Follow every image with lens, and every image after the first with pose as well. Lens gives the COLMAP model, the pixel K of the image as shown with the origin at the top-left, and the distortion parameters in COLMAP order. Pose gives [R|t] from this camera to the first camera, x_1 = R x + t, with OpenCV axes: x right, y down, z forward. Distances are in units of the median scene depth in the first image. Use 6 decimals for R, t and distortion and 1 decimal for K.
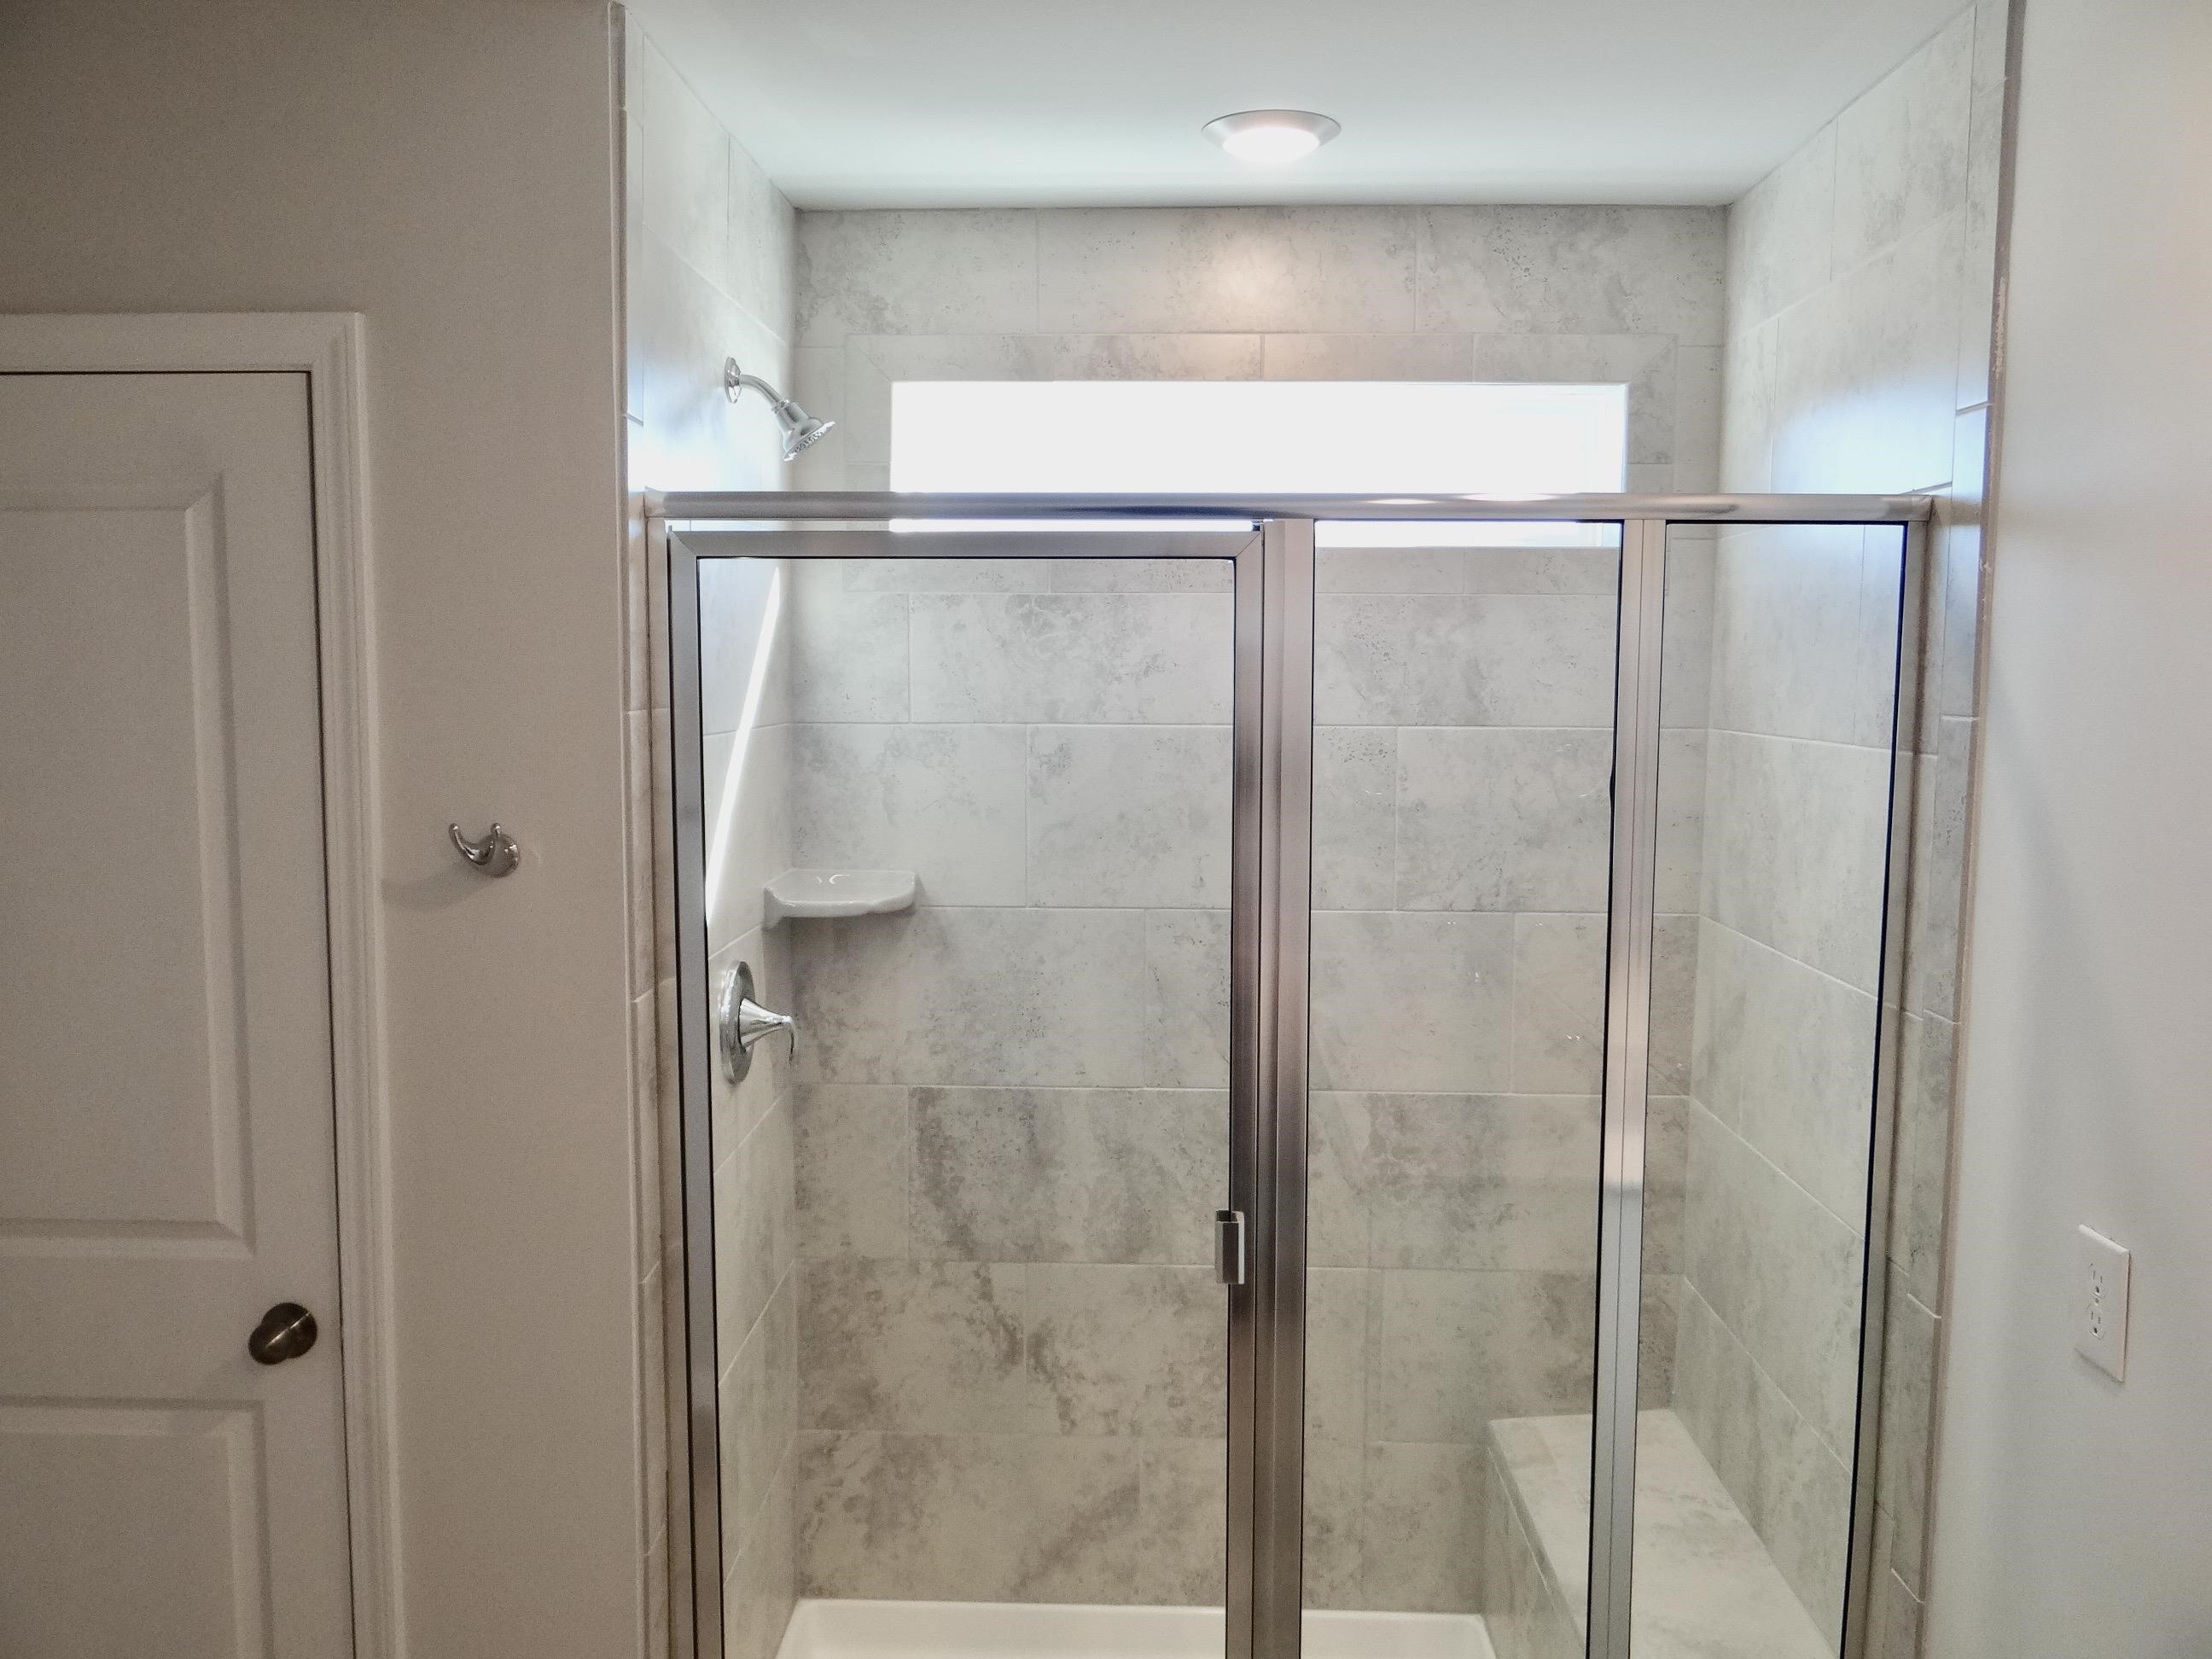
lens RADIAL K [[1752.1, 0, 1104.8], [0, 1752.1, 822.4], [0, 0, 1]] dist [-0.004031, -0.003306]
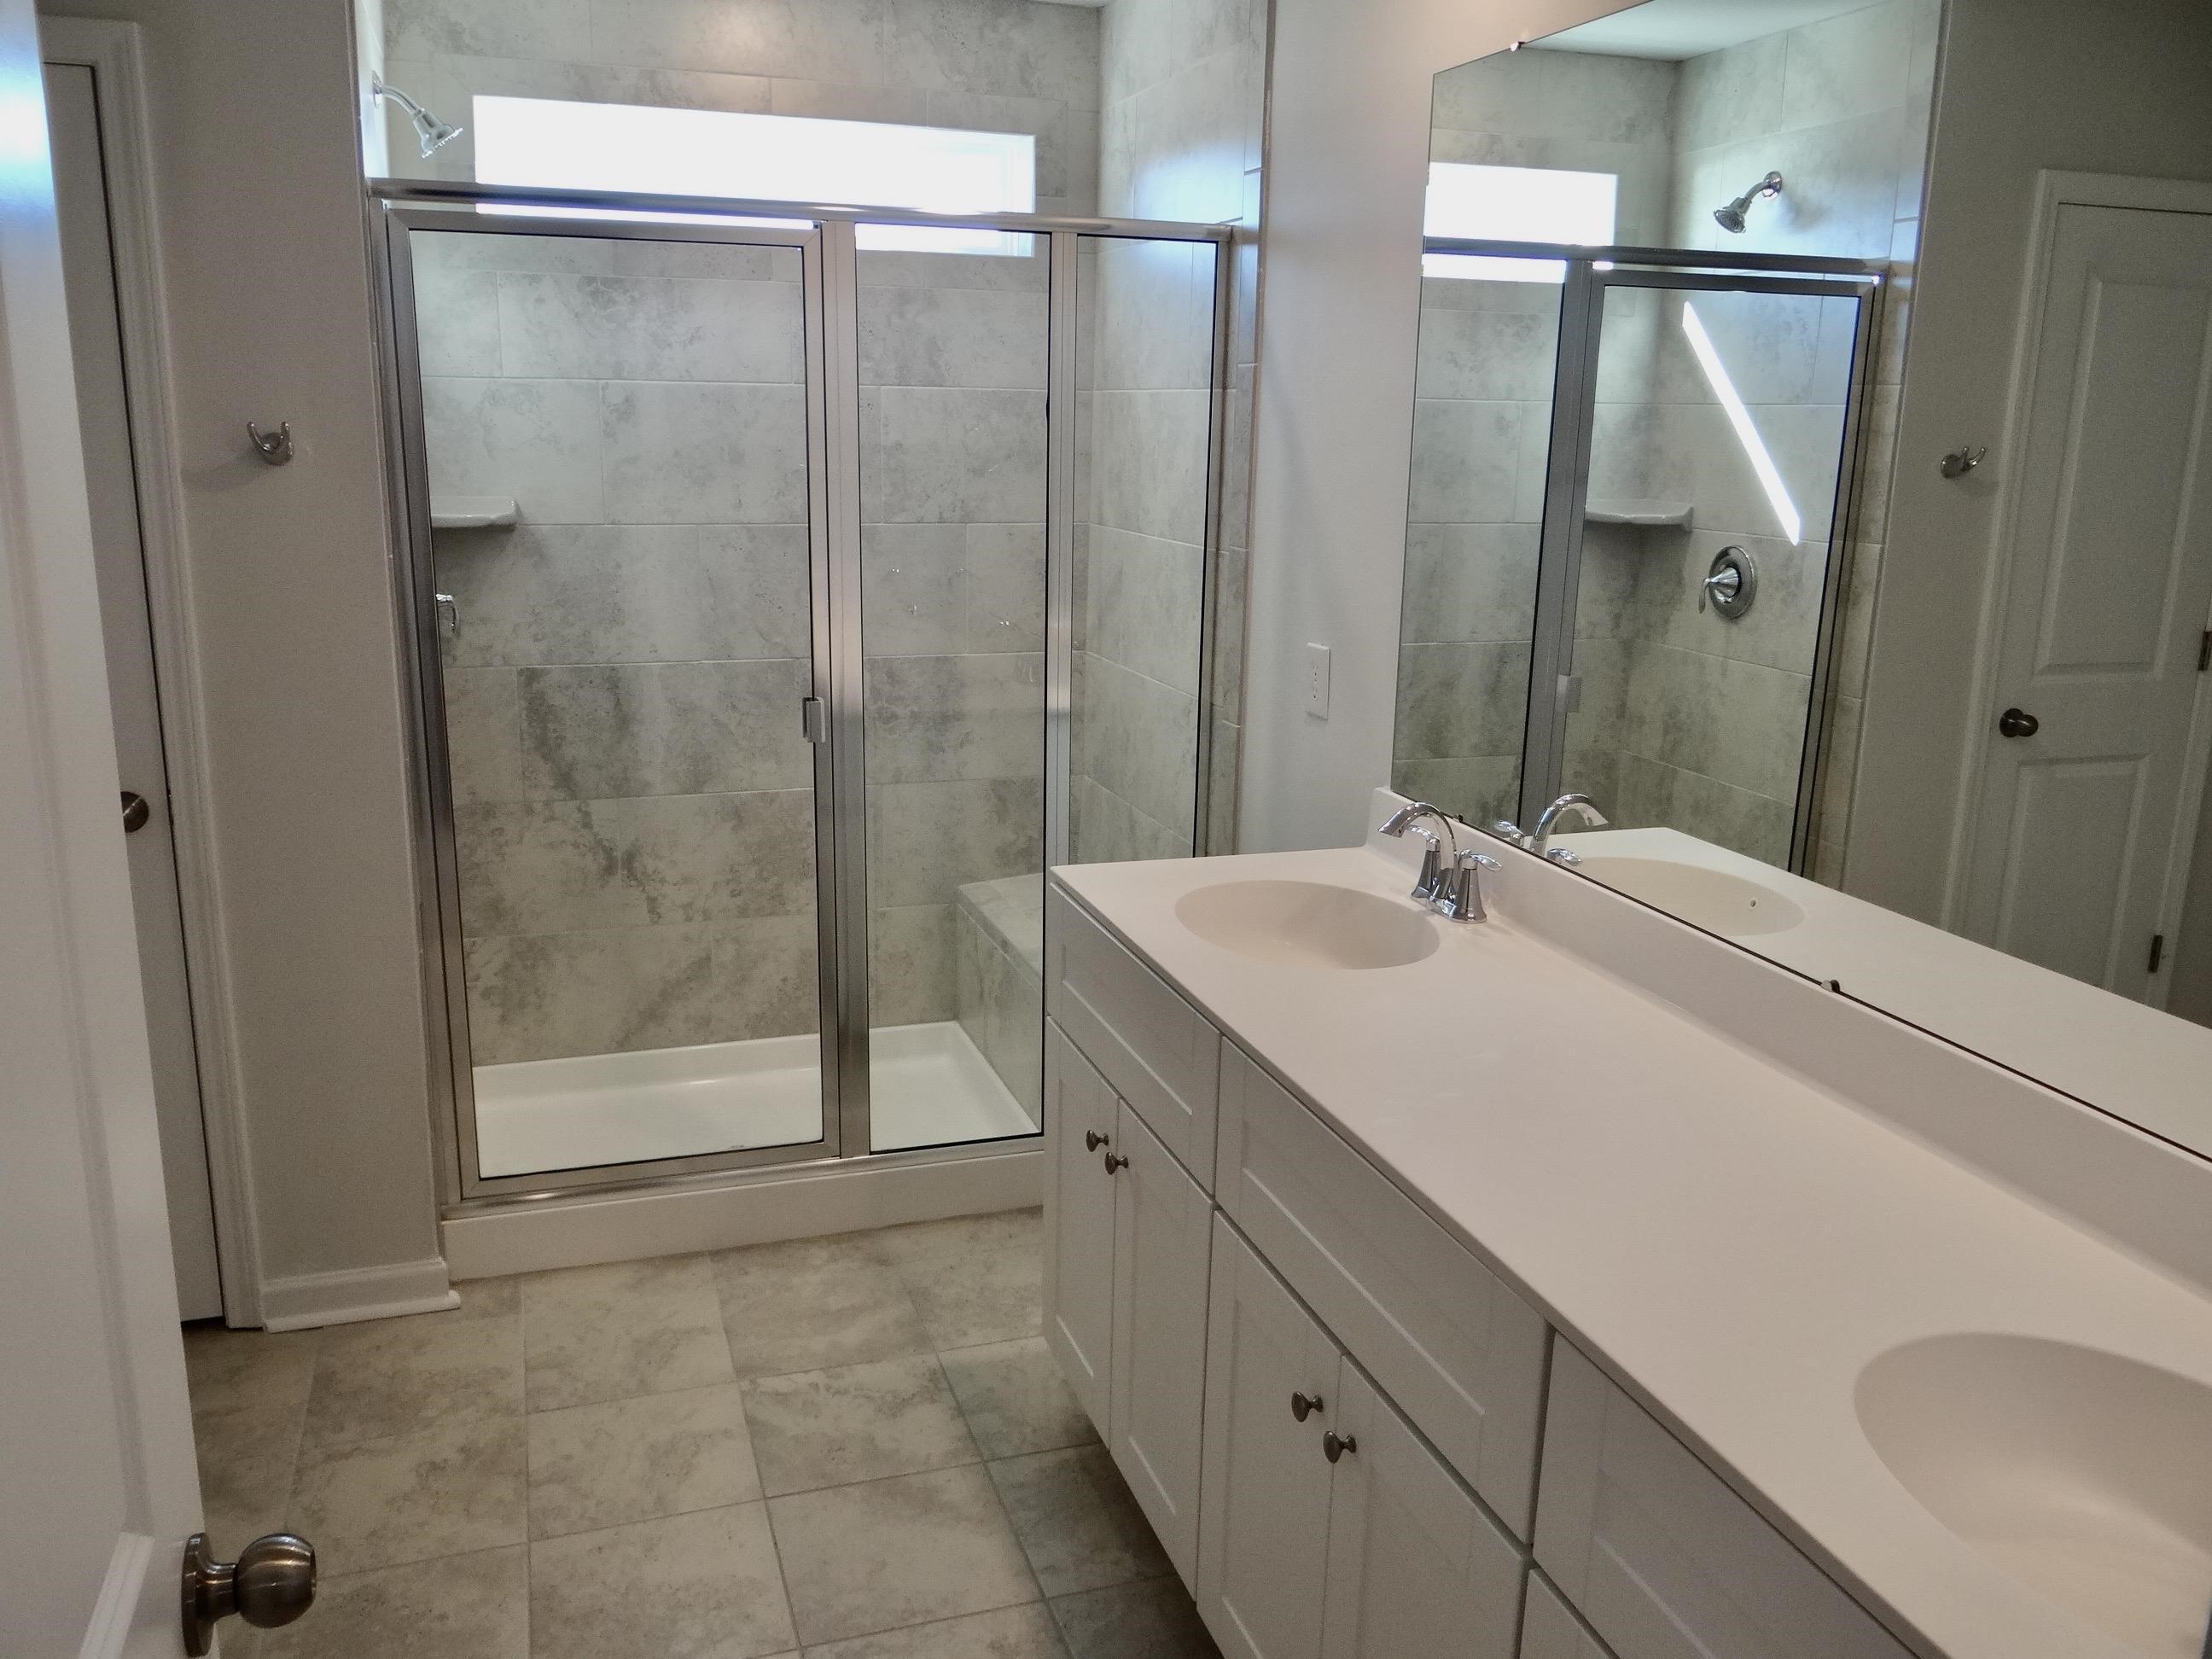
lens RADIAL K [[1752.1, 0, 1104.8], [0, 1752.1, 822.4], [0, 0, 1]] dist [-0.004031, -0.003306]
pose [[0.935059, -0.069979, 0.347517, -0.164609], [0.018362, 0.988567, 0.149660, 0.078967], [-0.354017, -0.133559, 0.925653, -0.366451]]
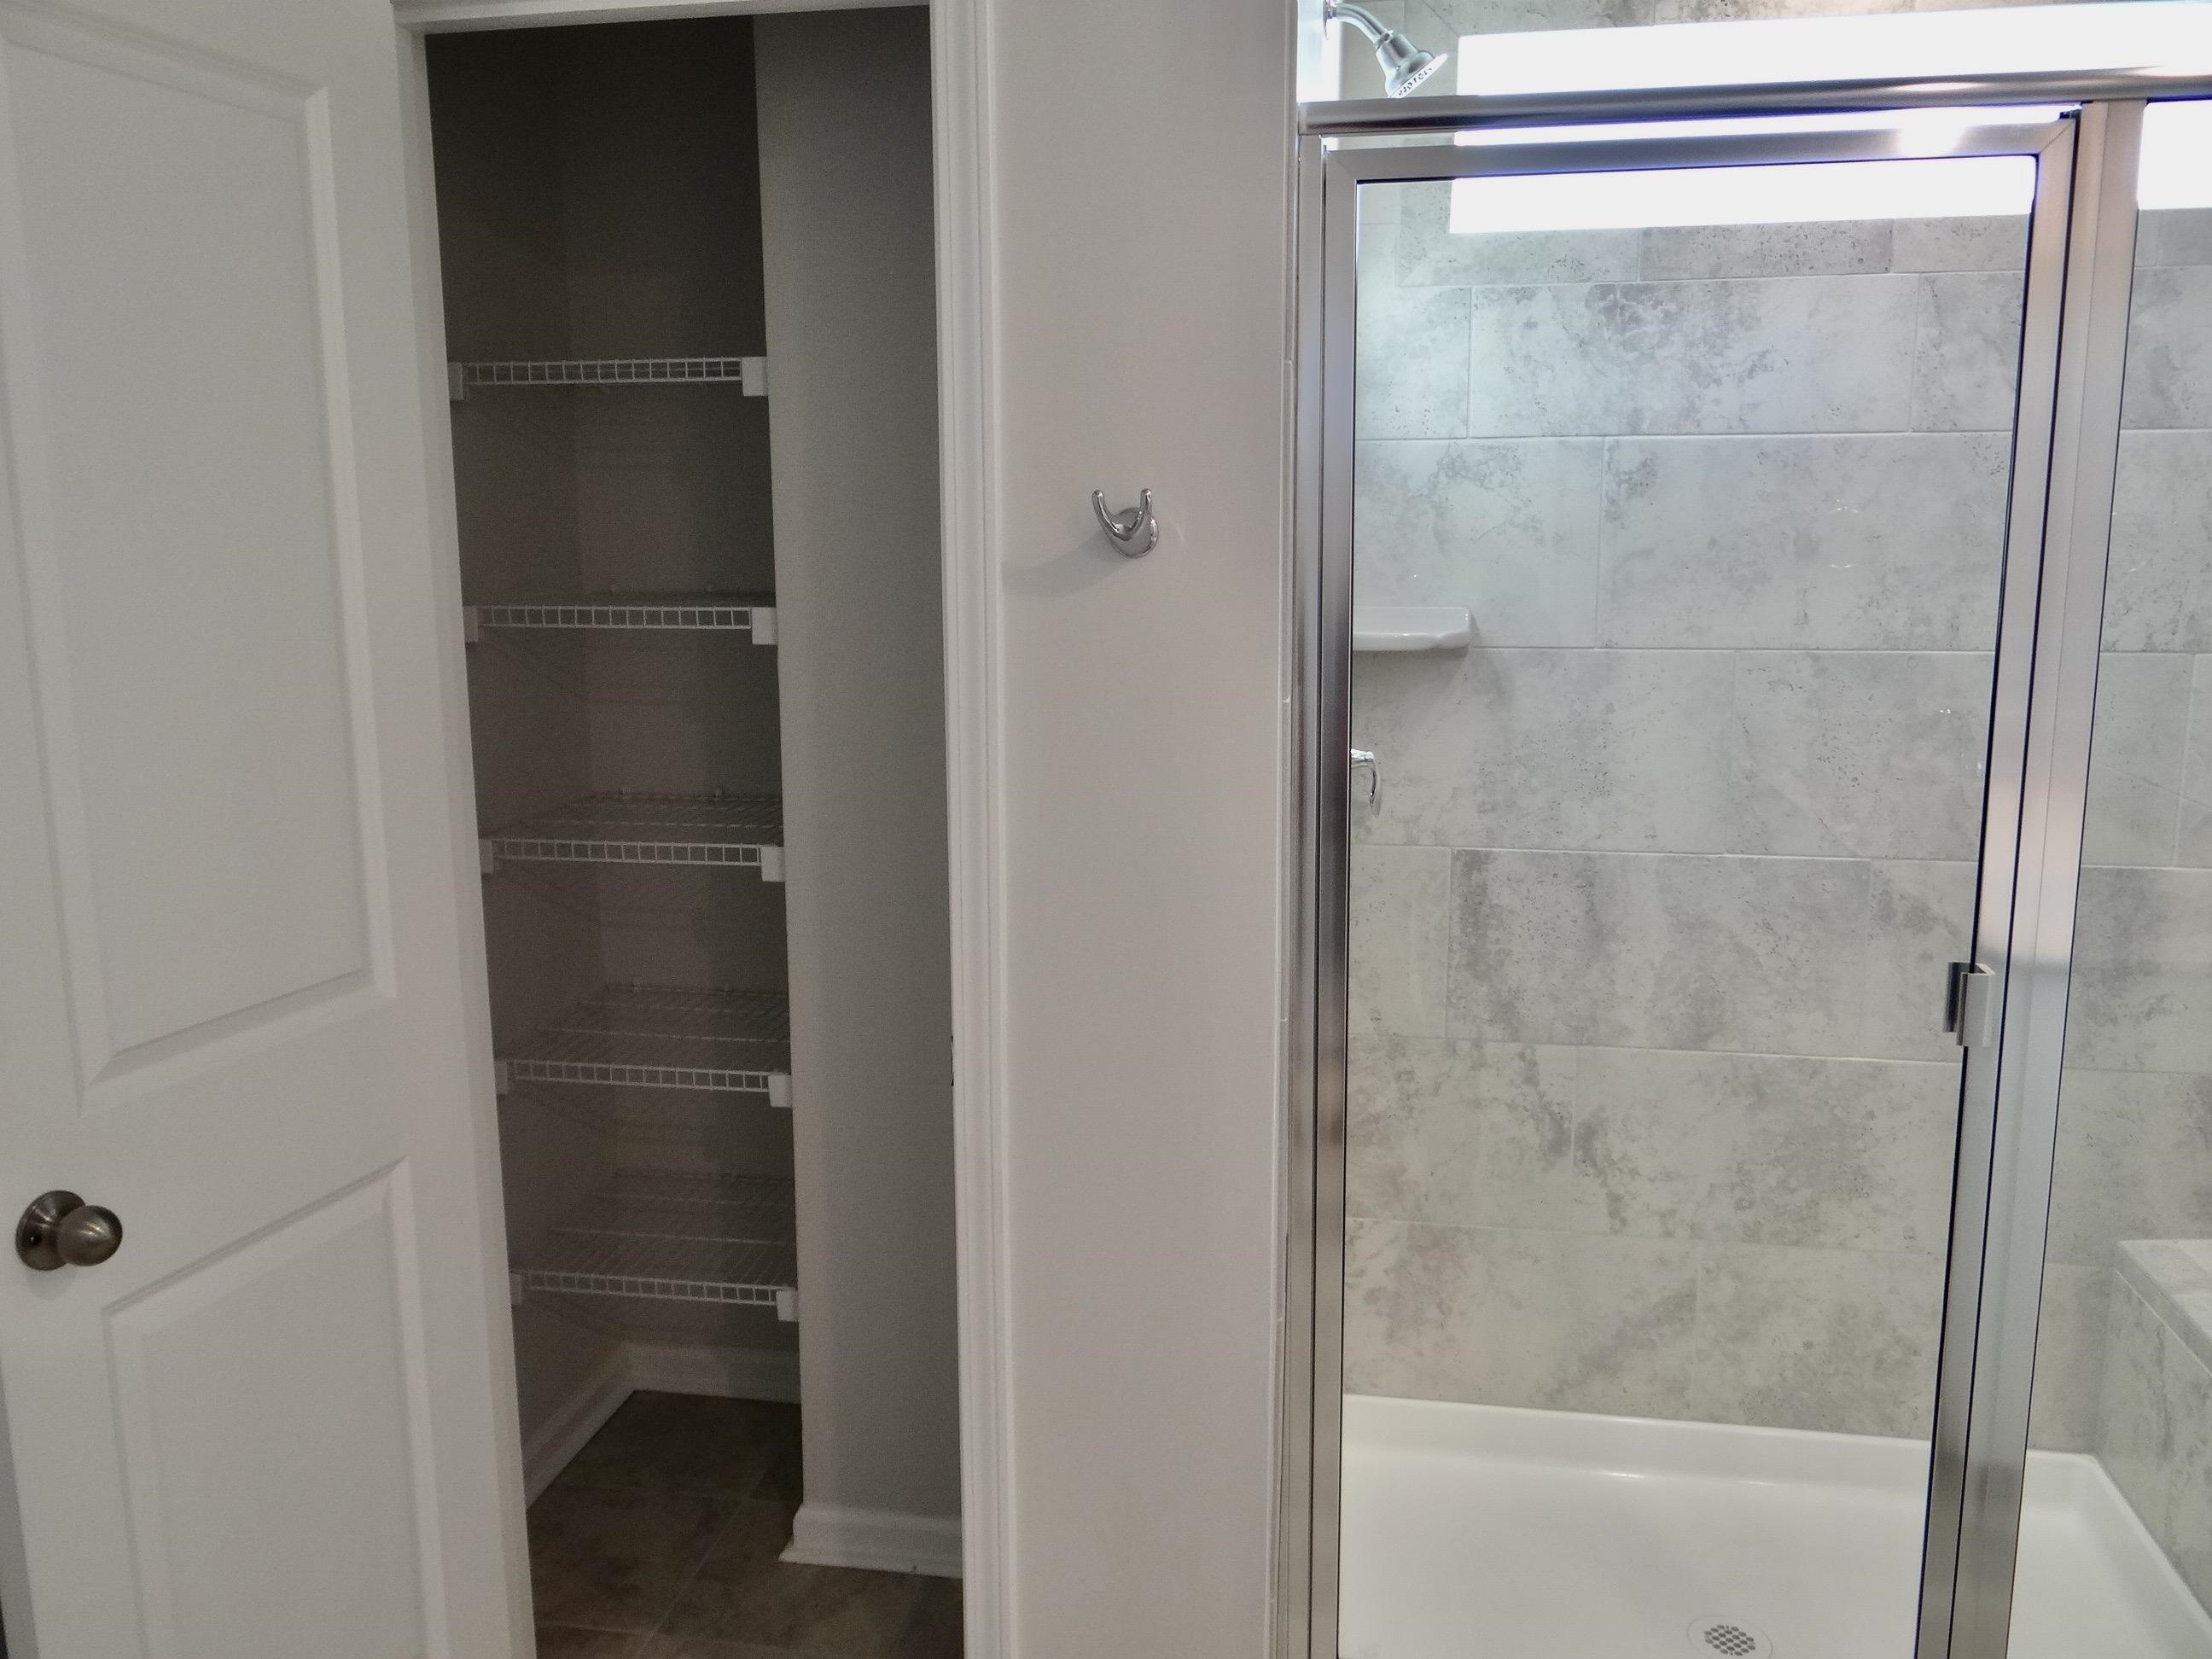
lens RADIAL K [[1752.1, 0, 1104.8], [0, 1752.1, 822.4], [0, 0, 1]] dist [-0.004031, -0.003306]
pose [[0.989417, 0.014704, -0.144356, -0.160292], [-0.002694, 0.996542, 0.083044, 0.063063], [0.145078, -0.081776, 0.986035, 0.083916]]
